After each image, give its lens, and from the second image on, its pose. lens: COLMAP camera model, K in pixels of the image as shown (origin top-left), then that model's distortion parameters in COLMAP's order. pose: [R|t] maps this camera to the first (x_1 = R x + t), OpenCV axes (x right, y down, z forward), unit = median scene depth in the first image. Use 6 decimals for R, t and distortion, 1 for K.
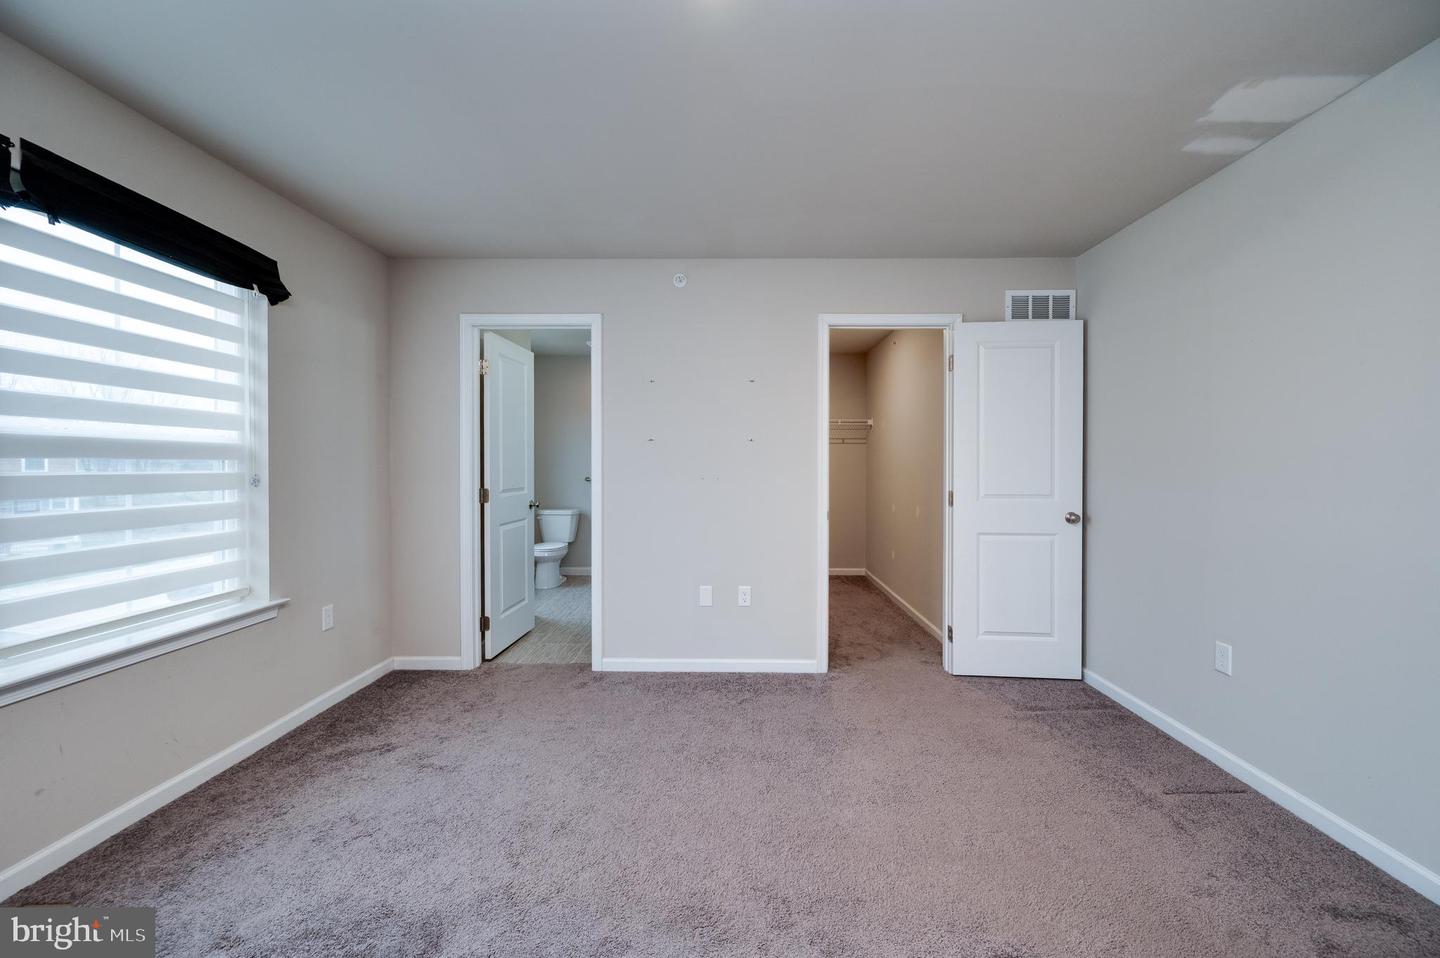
lens RADIAL K [[563.8, 0, 738.5], [0, 563.8, 481.5], [0, 0, 1]] dist [-0.008891, -0.000309]
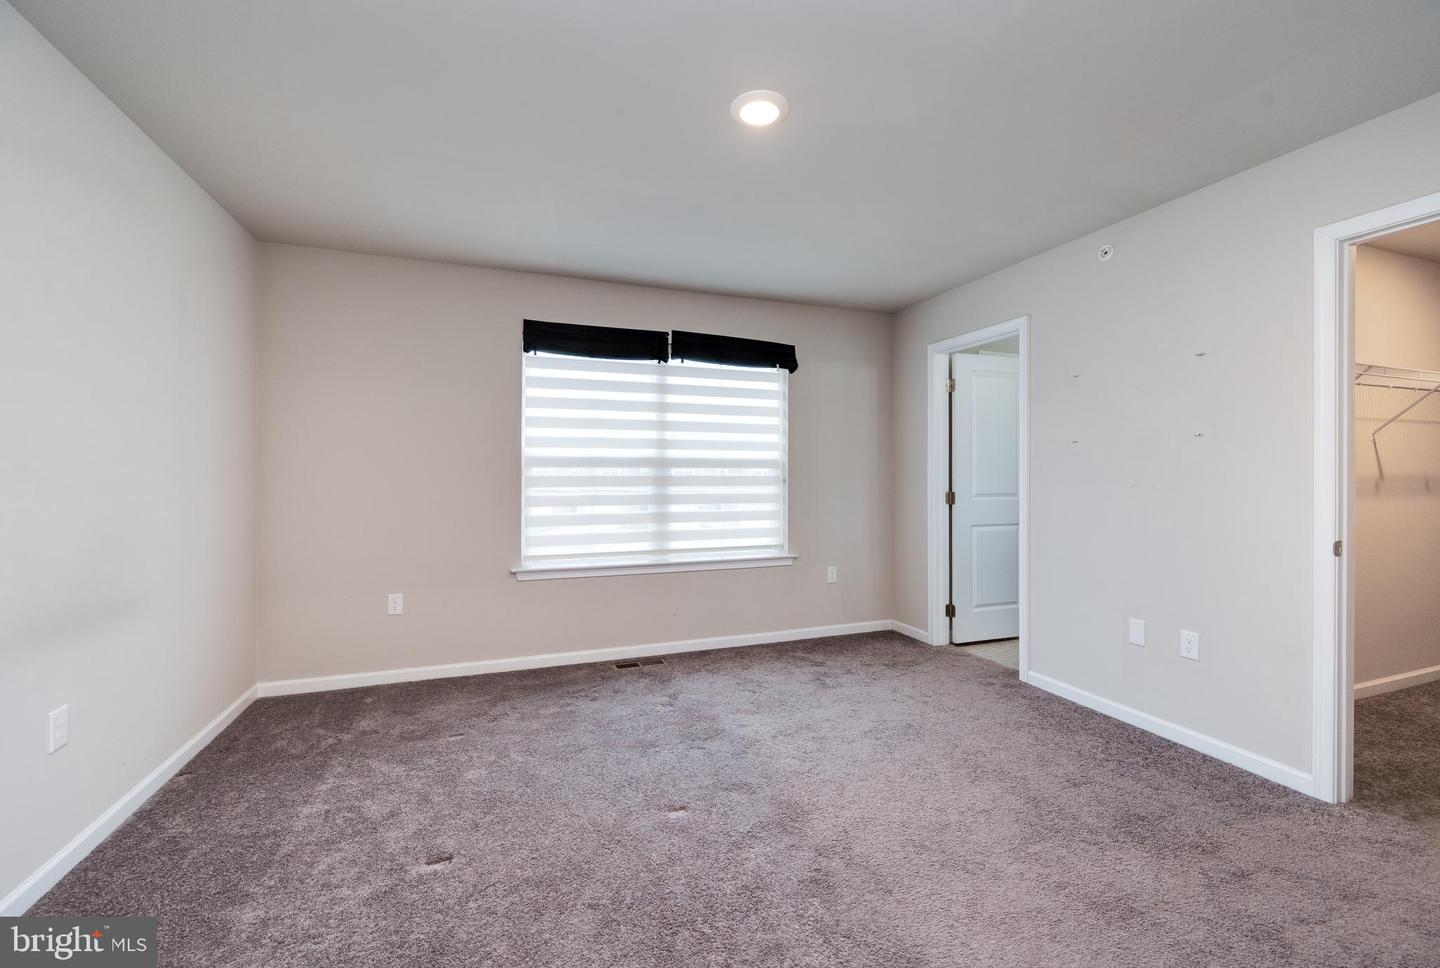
lens RADIAL K [[574.4, 0, 720.0], [0, 574.4, 484.0], [0, 0, 1]] dist [-0.017315, -0.000081]
pose [[0.370223, 0.015698, -0.928810, 0.597668], [-0.025999, 0.999641, 0.006533, 0.002626], [0.928579, 0.021729, 0.370498, 0.177479]]
